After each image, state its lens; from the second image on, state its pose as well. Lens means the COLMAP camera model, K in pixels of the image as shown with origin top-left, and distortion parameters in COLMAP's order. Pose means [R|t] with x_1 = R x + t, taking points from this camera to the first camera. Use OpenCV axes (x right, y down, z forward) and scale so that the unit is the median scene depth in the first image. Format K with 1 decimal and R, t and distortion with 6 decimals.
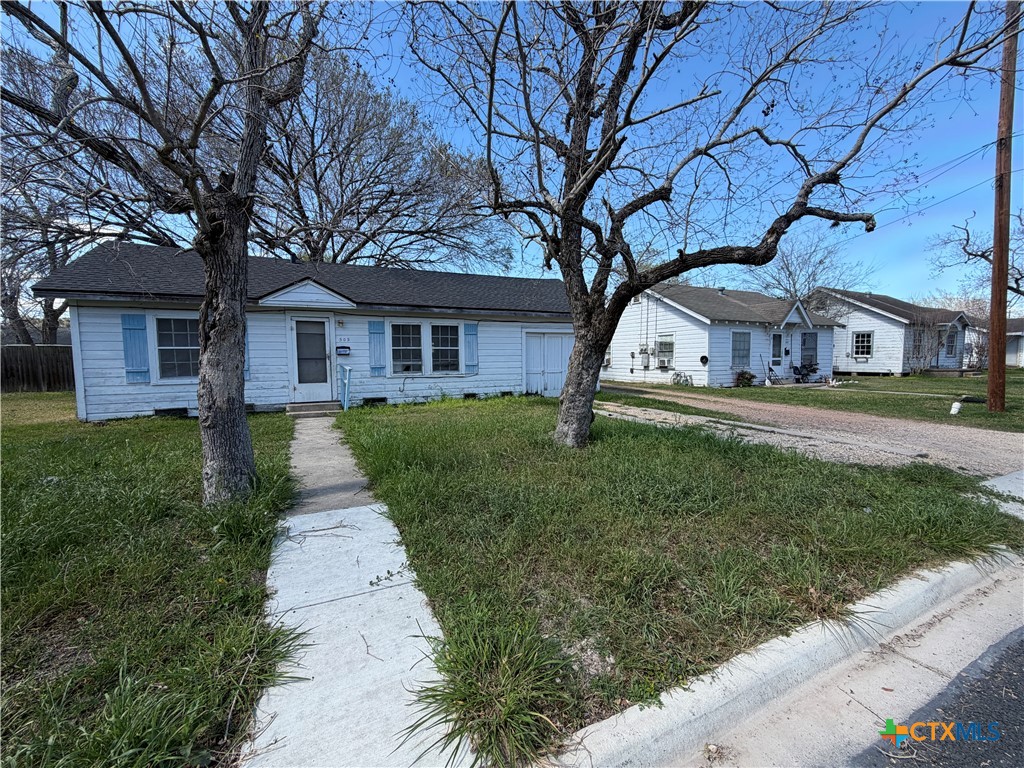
lens RADIAL K [[410.9, 0, 509.9], [0, 410.9, 384.5], [0, 0, 1]] dist [0.003118, 0.000222]
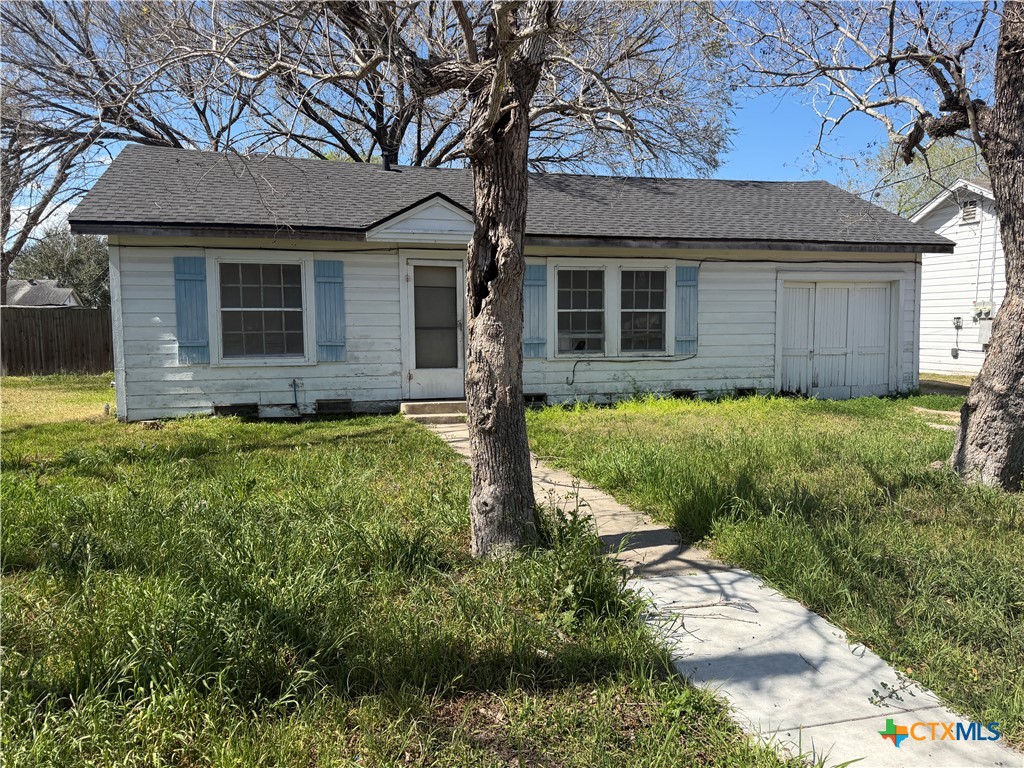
lens RADIAL K [[723.8, 0, 508.3], [0, 723.8, 390.0], [0, 0, 1]] dist [0.051844, -0.046552]
pose [[0.983343, 0.018843, -0.180781, -0.164844], [-0.015327, 0.999666, 0.020827, 0.004711], [0.181113, -0.017710, 0.983303, -0.033935]]
